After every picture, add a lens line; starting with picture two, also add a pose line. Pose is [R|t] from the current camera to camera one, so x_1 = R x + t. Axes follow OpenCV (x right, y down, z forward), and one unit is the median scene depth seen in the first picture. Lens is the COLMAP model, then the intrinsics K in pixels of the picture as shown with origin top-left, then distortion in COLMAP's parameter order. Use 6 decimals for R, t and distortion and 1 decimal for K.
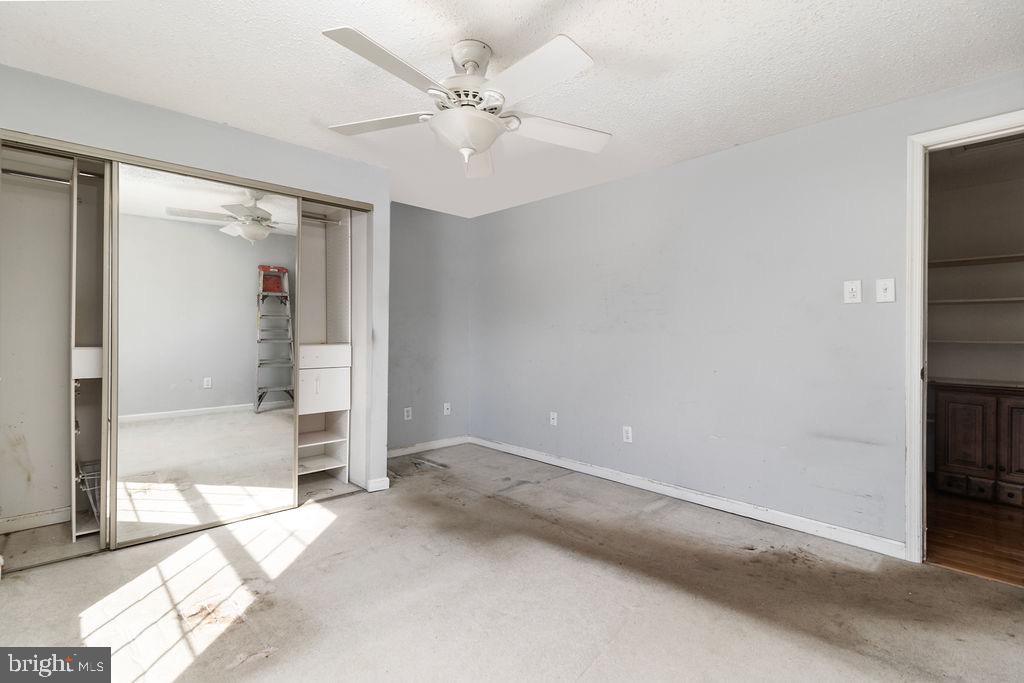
lens RADIAL K [[471.7, 0, 512.5], [0, 471.7, 329.7], [0, 0, 1]] dist [0.003792, 0.001058]
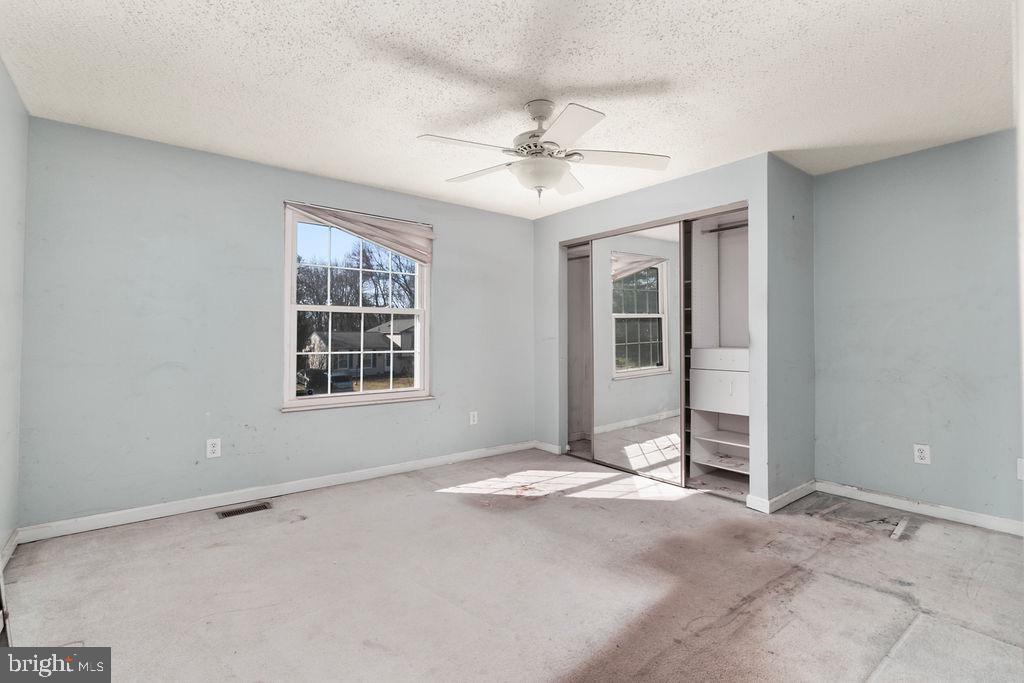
lens RADIAL K [[471.7, 0, 512.5], [0, 471.7, 329.7], [0, 0, 1]] dist [0.003792, 0.001058]
pose [[-0.081199, -0.023654, -0.996417, 0.808479], [0.009324, 0.999657, -0.024491, 0.014488], [0.996654, -0.011279, -0.080951, 0.740573]]
